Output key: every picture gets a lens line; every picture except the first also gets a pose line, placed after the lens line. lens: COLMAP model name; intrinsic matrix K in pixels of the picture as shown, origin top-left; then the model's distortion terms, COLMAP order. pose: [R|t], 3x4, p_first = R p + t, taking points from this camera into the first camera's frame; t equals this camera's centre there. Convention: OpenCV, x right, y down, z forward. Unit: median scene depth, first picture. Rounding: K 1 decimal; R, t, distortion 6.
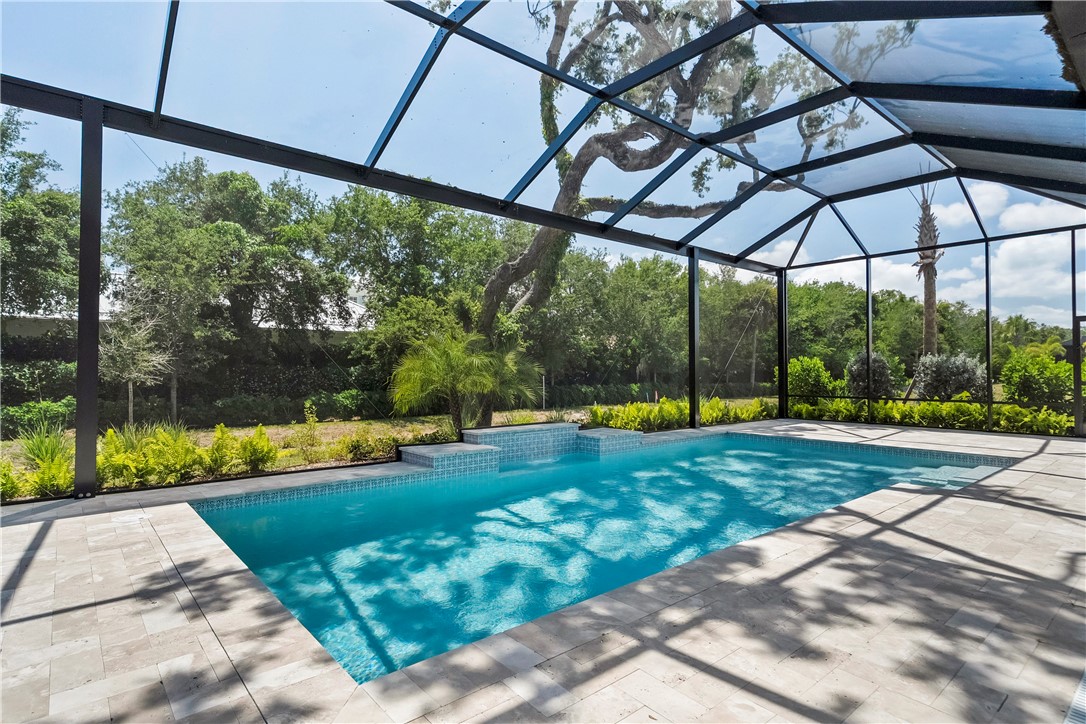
lens RADIAL K [[559.3, 0, 544.0], [0, 559.3, 364.0], [0, 0, 1]] dist [0.000909, 0.000170]
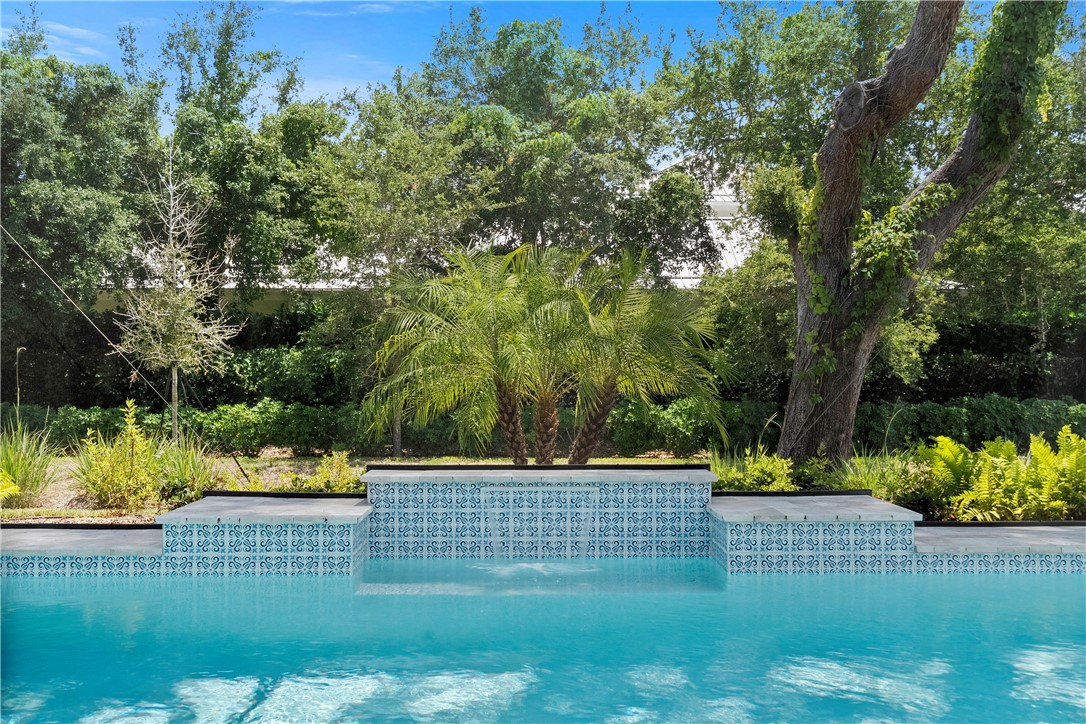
lens RADIAL K [[1055.1, 0, 542.7], [0, 1055.1, 362.6], [0, 0, 1]] dist [0.005487, 0.000000]
pose [[0.770314, -0.007134, -0.637625, 0.226033], [0.007425, 0.999970, -0.002217, 0.020758], [0.637621, -0.003026, 0.770344, 0.240506]]
